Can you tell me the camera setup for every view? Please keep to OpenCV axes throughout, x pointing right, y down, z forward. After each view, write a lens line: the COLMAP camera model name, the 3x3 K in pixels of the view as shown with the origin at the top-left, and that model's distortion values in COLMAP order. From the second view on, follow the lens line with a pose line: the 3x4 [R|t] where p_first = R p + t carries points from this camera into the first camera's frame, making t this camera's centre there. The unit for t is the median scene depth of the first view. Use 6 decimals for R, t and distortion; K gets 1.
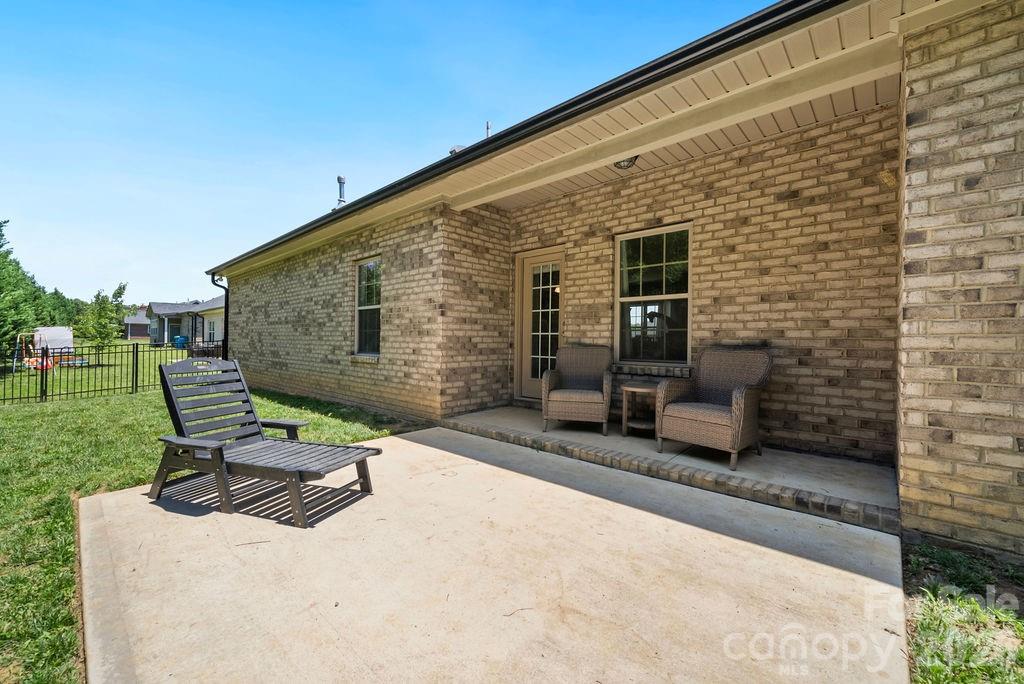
lens RADIAL K [[400.6, 0, 512.0], [0, 400.6, 342.0], [0, 0, 1]] dist [-0.000032, 0.000004]
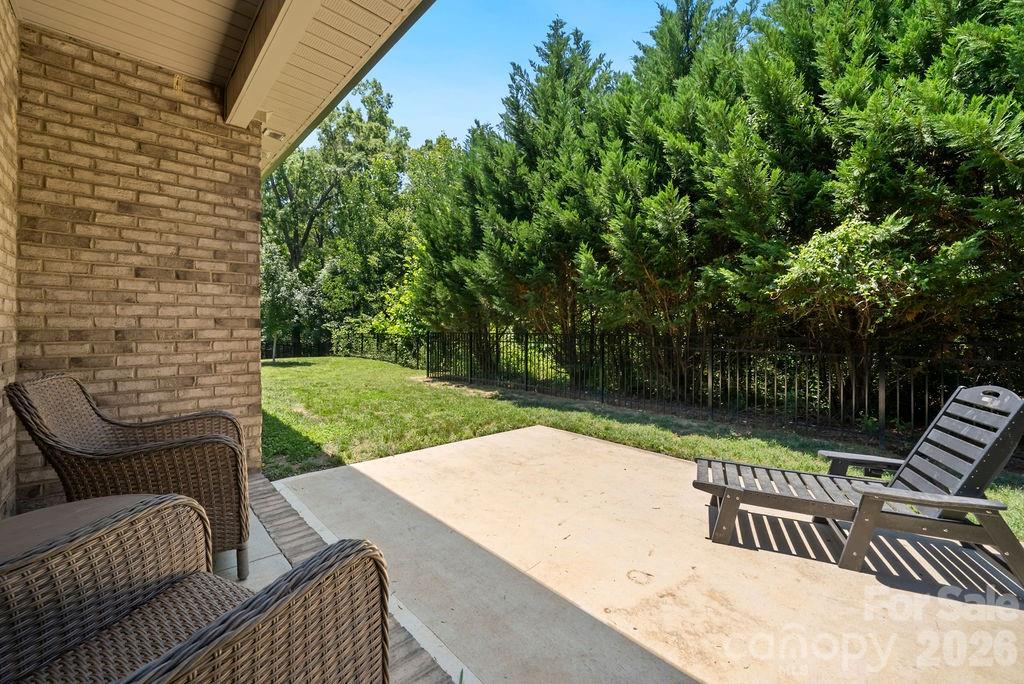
lens RADIAL K [[400.6, 0, 512.0], [0, 400.6, 342.0], [0, 0, 1]] dist [-0.000032, 0.000004]
pose [[-0.995897, -0.028237, 0.085979, -0.001916], [-0.027744, 0.999591, 0.006926, -0.012509], [-0.086140, 0.004512, -0.996273, 0.765489]]
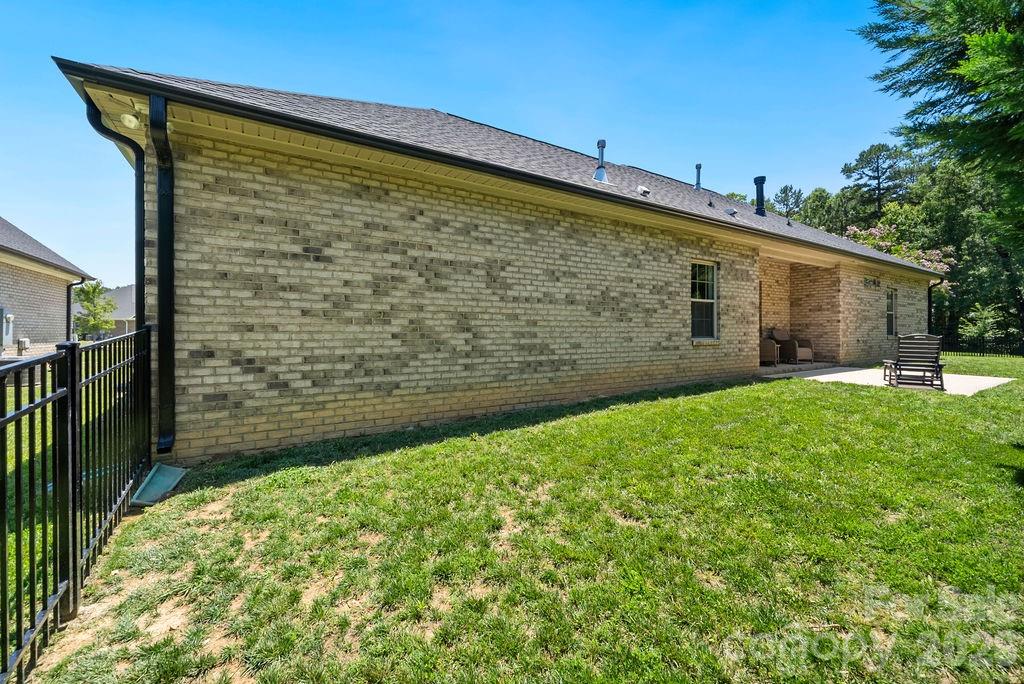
lens RADIAL K [[425.0, 0, 511.9], [0, 425.0, 324.1], [0, 0, 1]] dist [-0.000350, -0.000045]
pose [[0.263311, -0.018967, 0.964525, -1.668335], [-0.013367, 0.999639, 0.023307, -0.033718], [-0.964618, -0.019030, 0.262962, 1.148040]]
